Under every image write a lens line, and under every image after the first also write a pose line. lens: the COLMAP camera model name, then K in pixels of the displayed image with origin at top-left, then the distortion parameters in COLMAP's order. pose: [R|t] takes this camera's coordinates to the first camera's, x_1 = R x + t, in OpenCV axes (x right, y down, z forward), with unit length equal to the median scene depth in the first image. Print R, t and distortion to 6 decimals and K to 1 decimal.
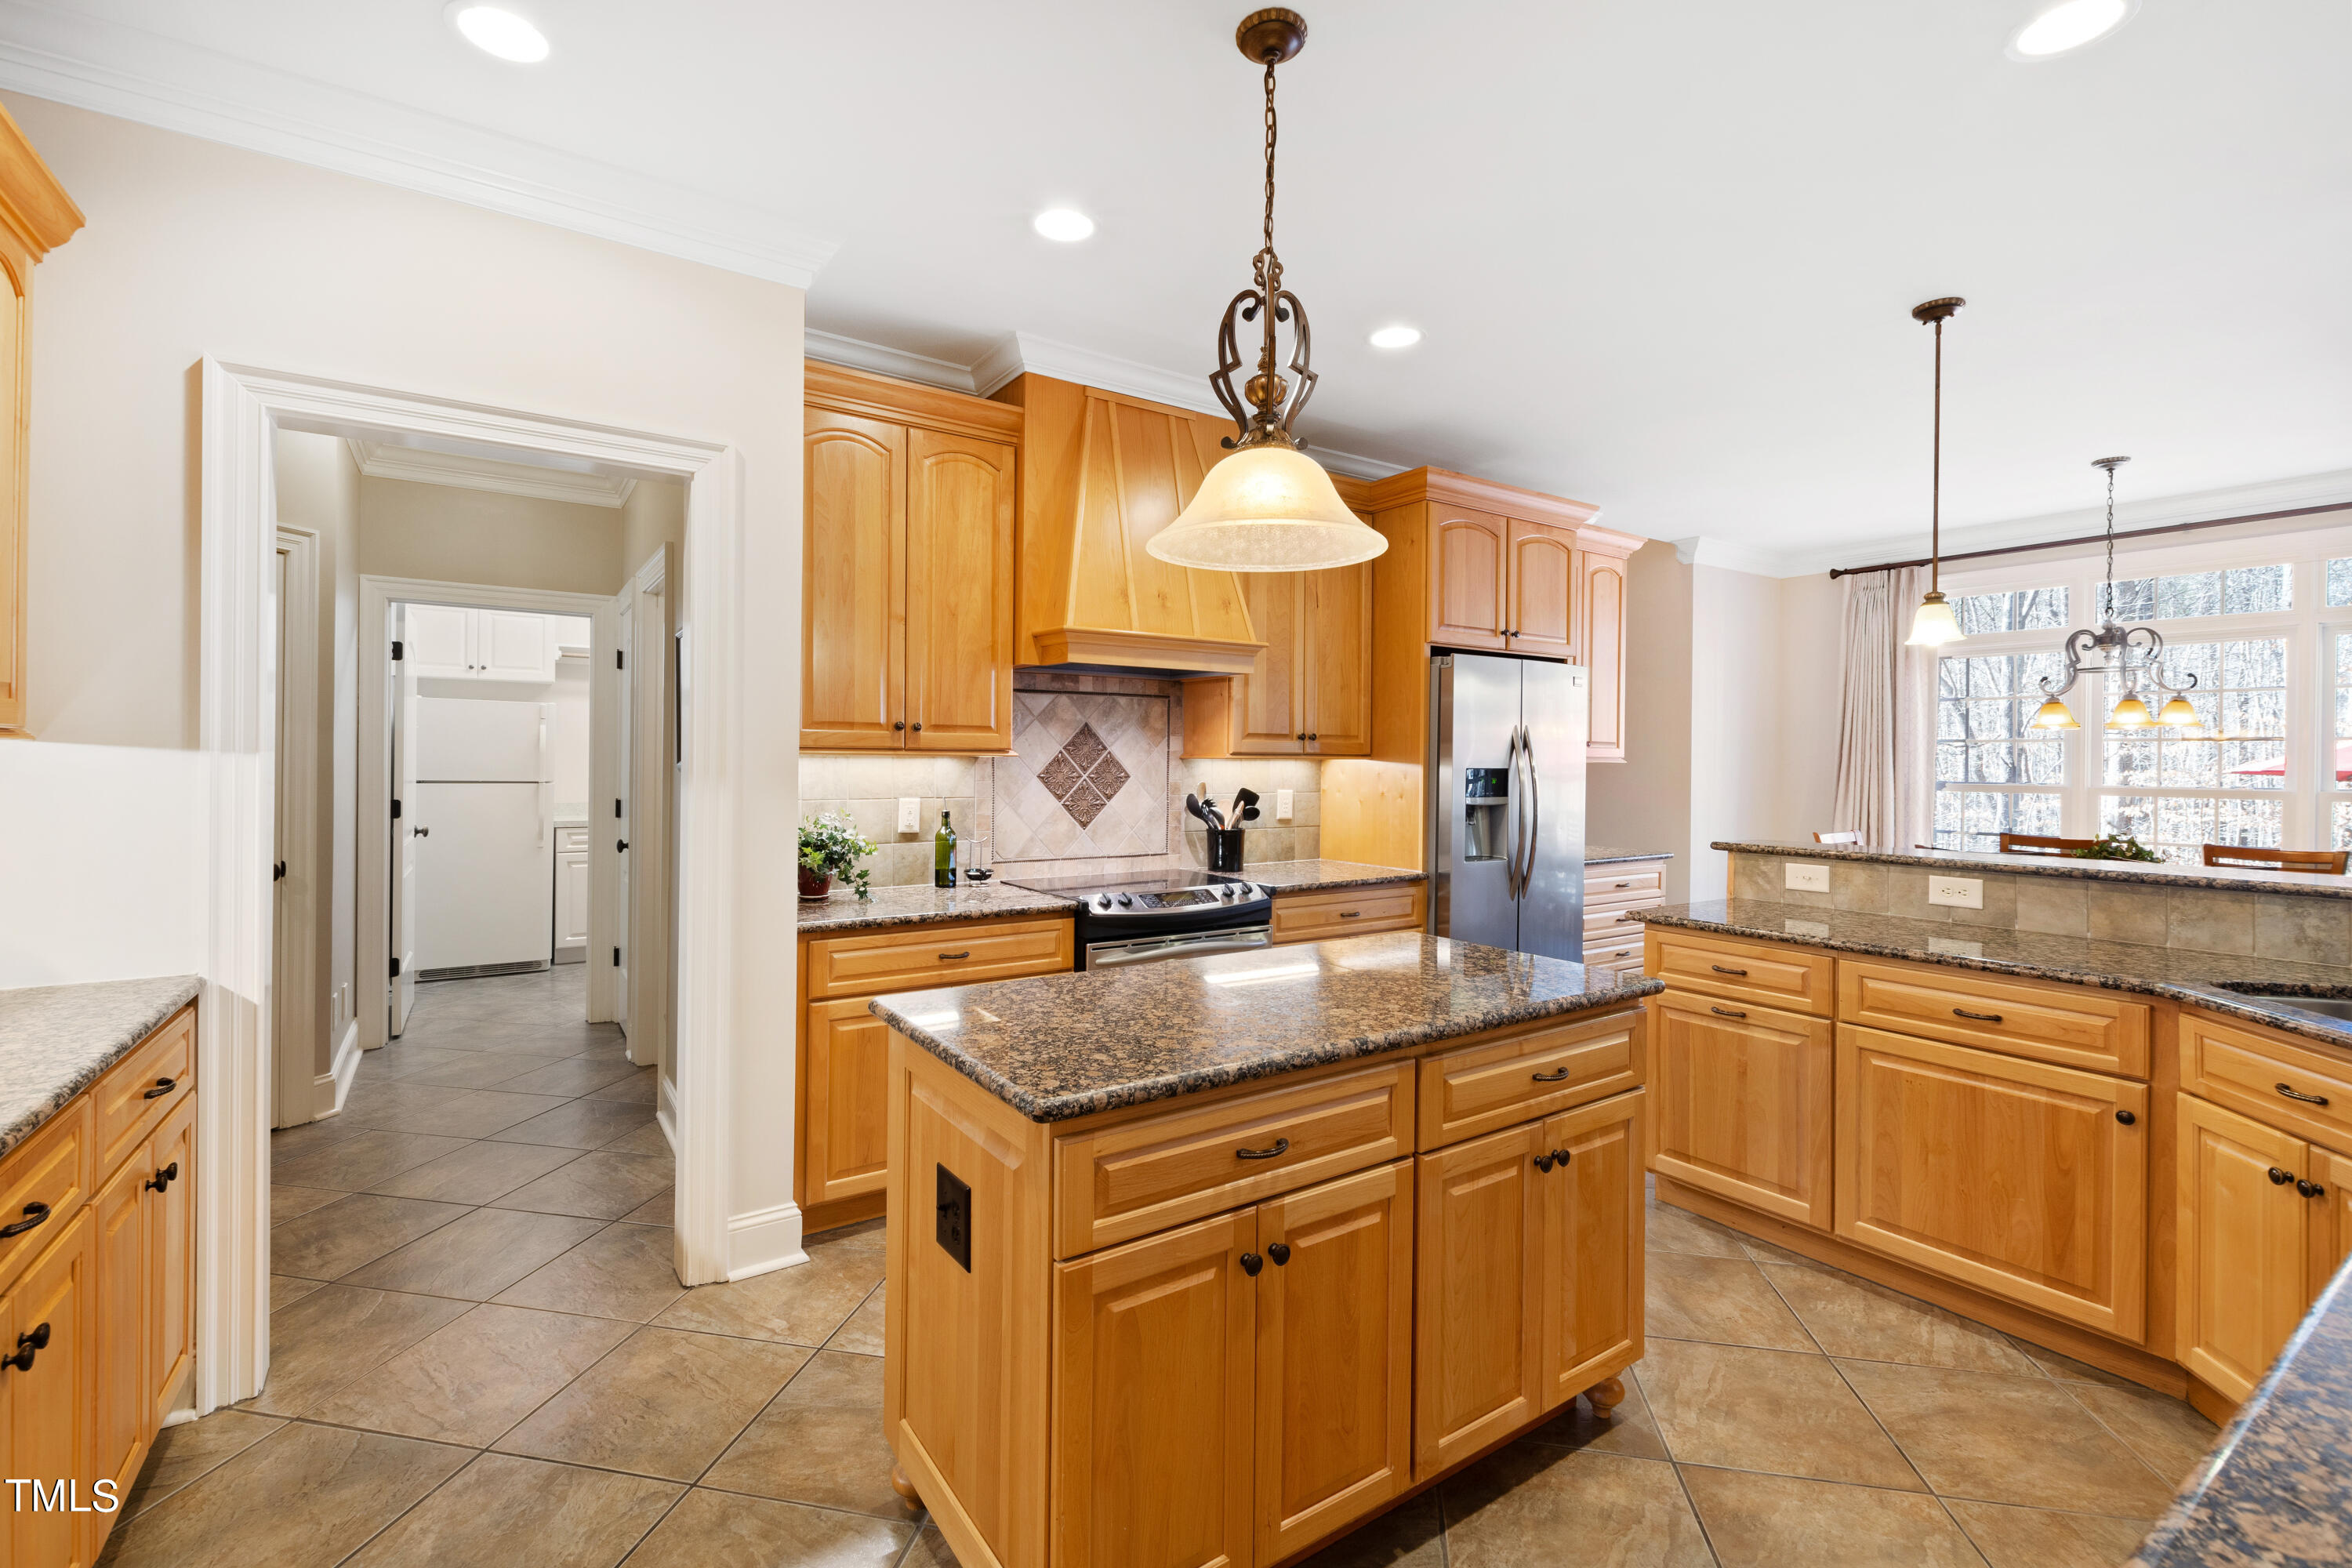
lens RADIAL K [[1023.7, 0, 1147.9], [0, 1023.7, 743.1], [0, 0, 1]] dist [0.008376, -0.003160]
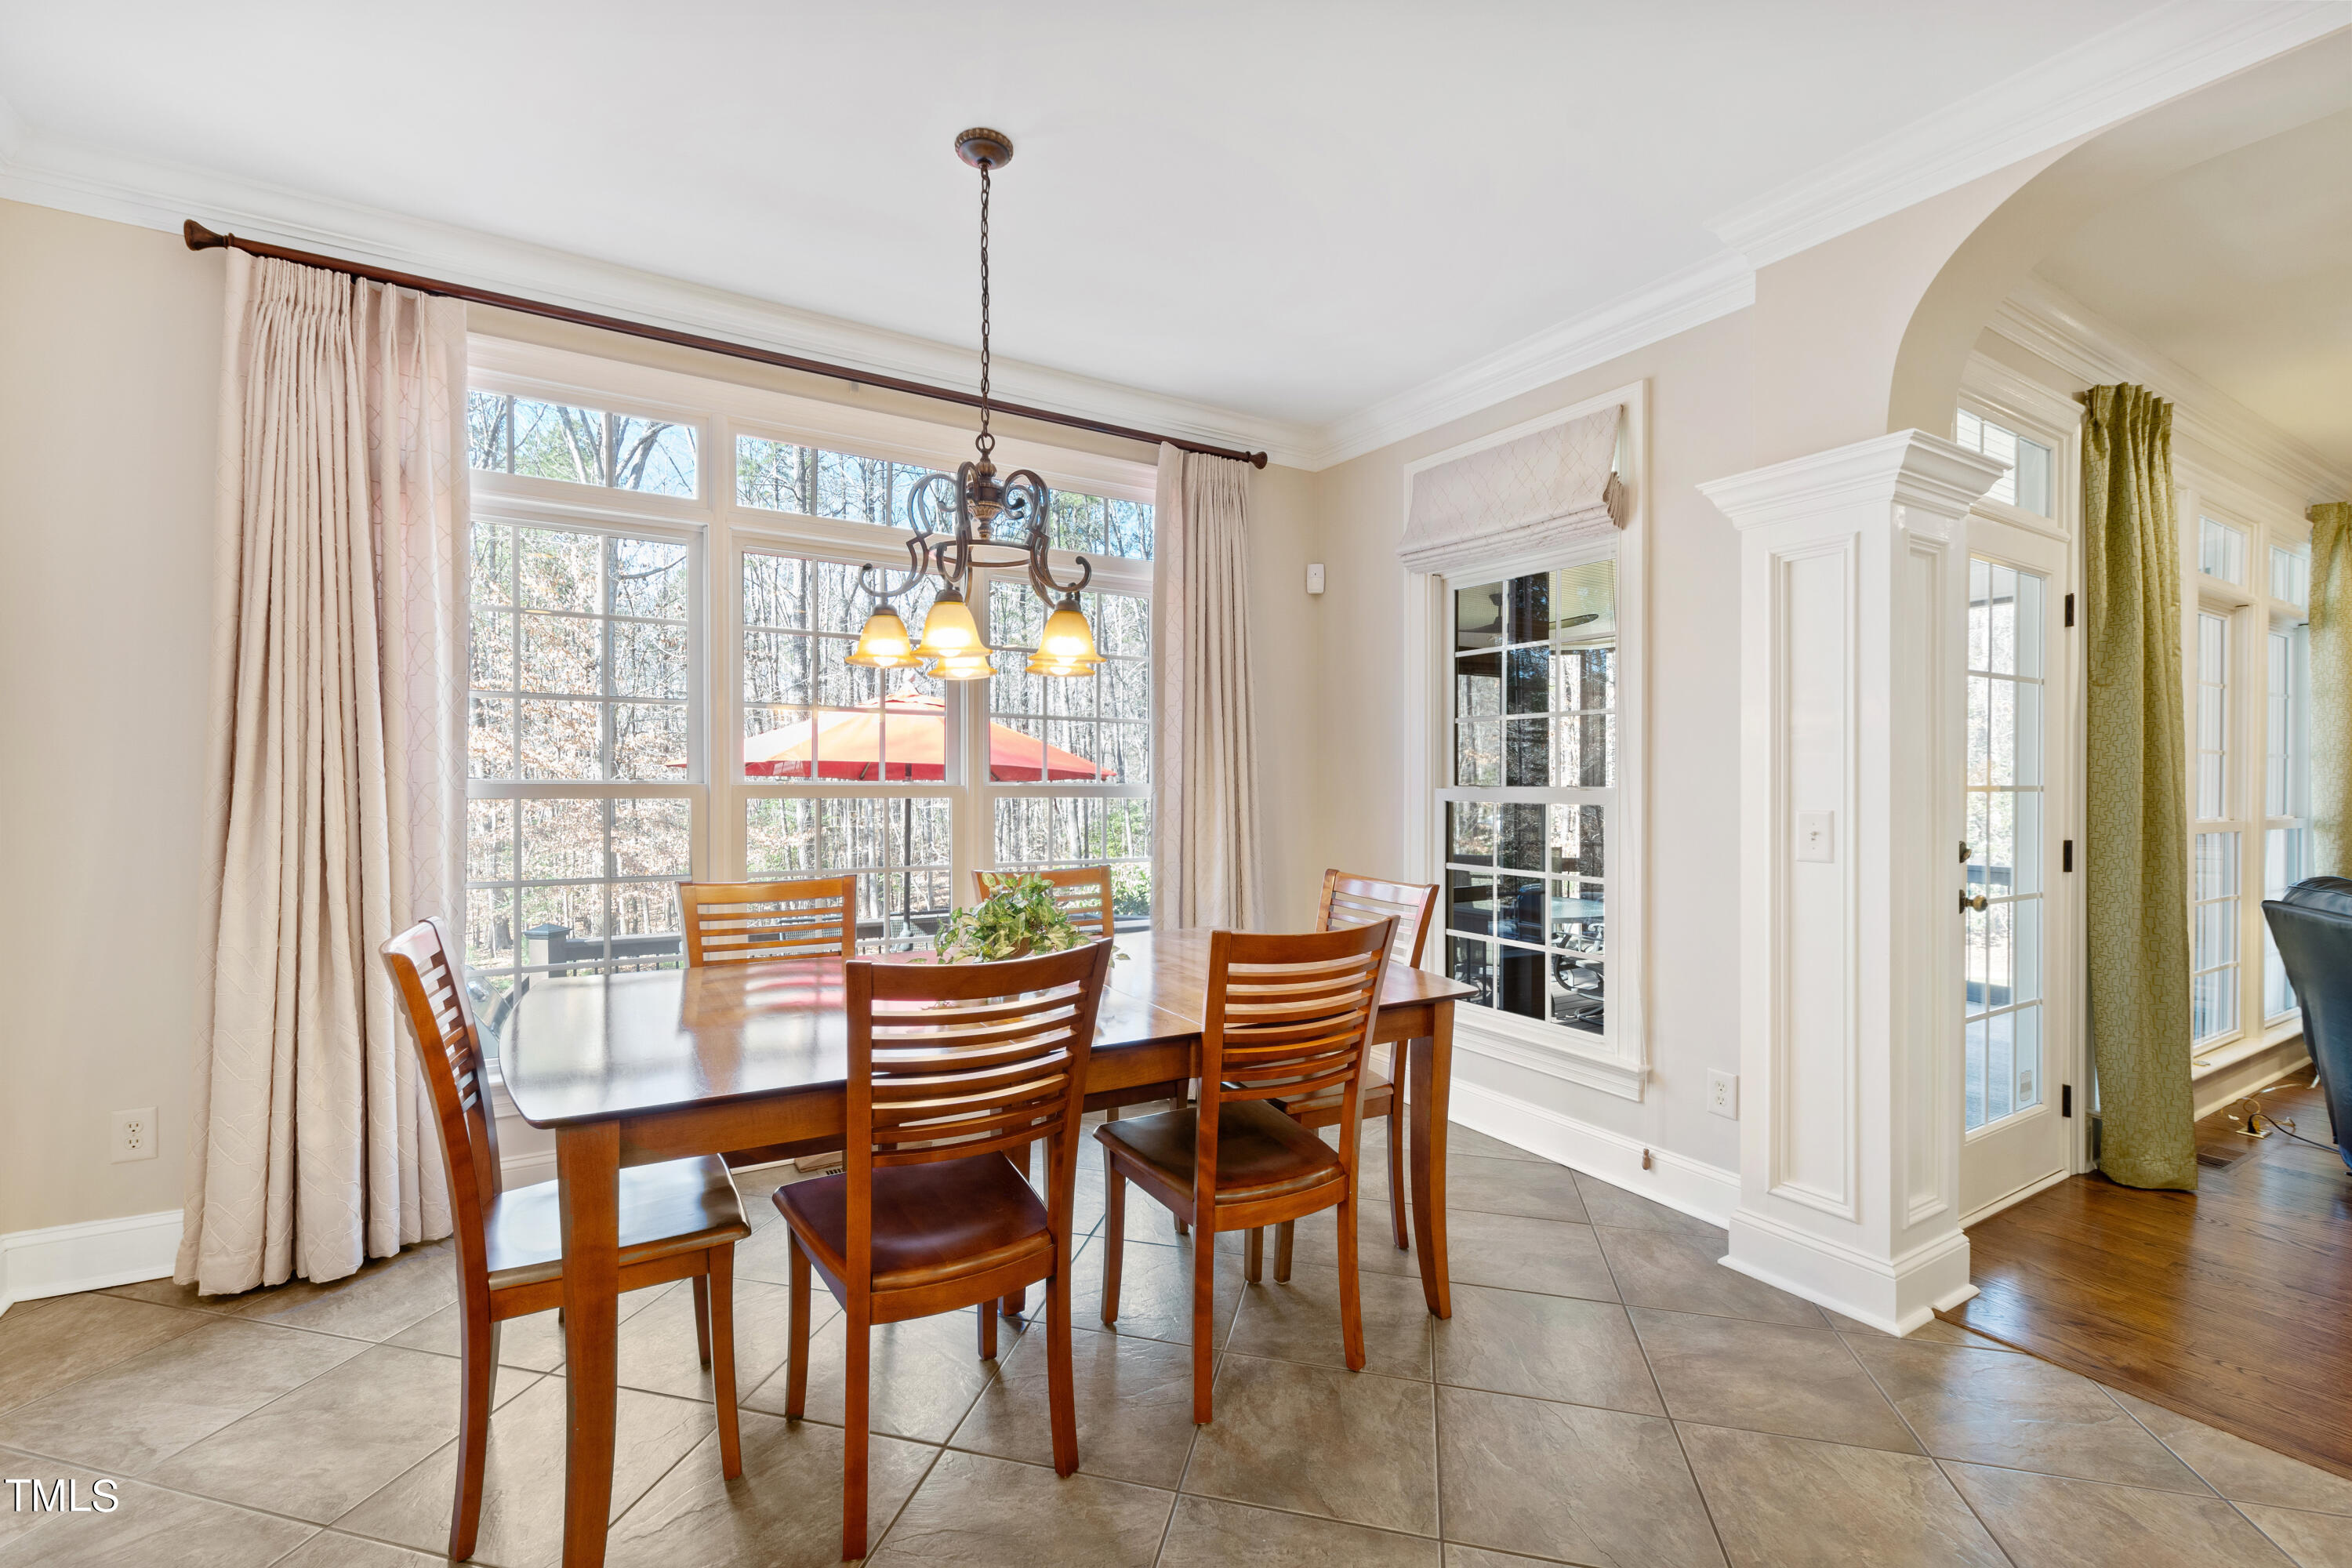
lens RADIAL K [[1023.7, 0, 1163.1], [0, 1023.7, 802.8], [0, 0, 1]] dist [0.008376, -0.003160]
pose [[0.032897, -0.033564, 0.998895, 0.642133], [-0.021737, 0.999176, 0.034289, 0.050385], [-0.999222, -0.022841, 0.032140, 1.368755]]
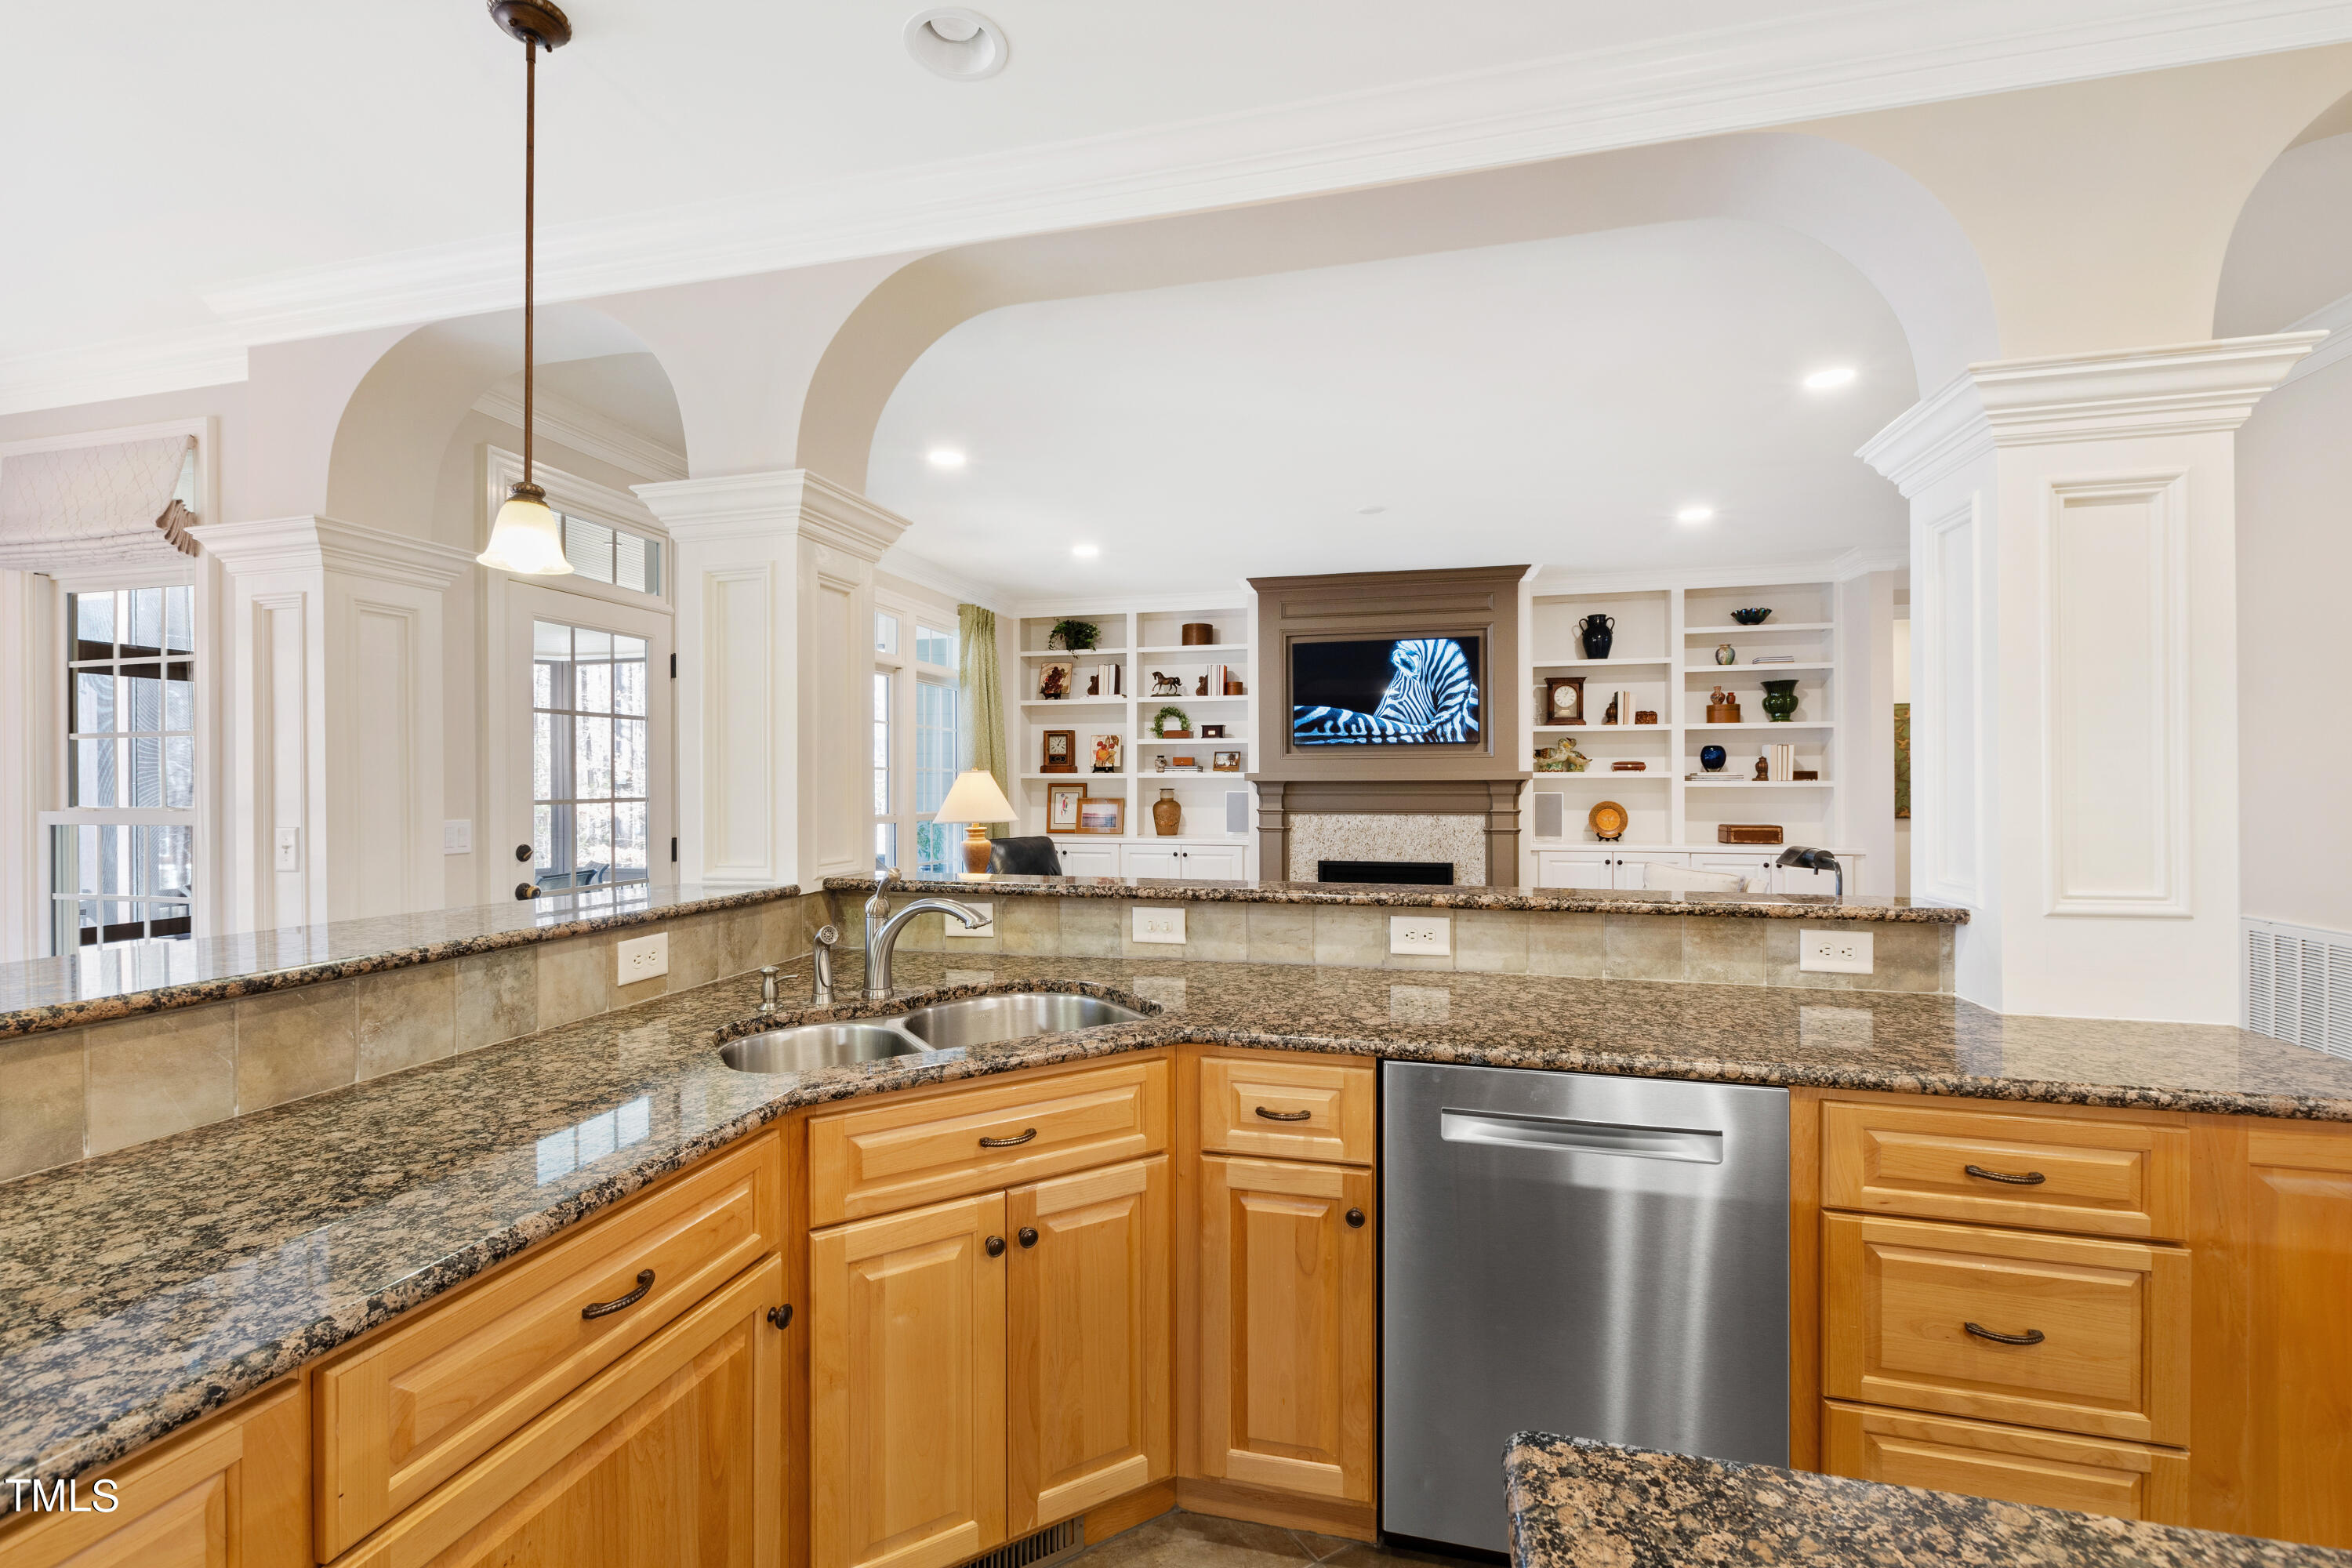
lens RADIAL K [[1023.7, 0, 1162.4], [0, 1023.7, 770.2], [0, 0, 1]] dist [0.008376, -0.003160]
pose [[-0.672562, 0.002623, 0.740036, 0.232846], [-0.014638, 0.999751, -0.016847, 0.024444], [-0.739896, -0.022163, -0.672356, 0.908992]]
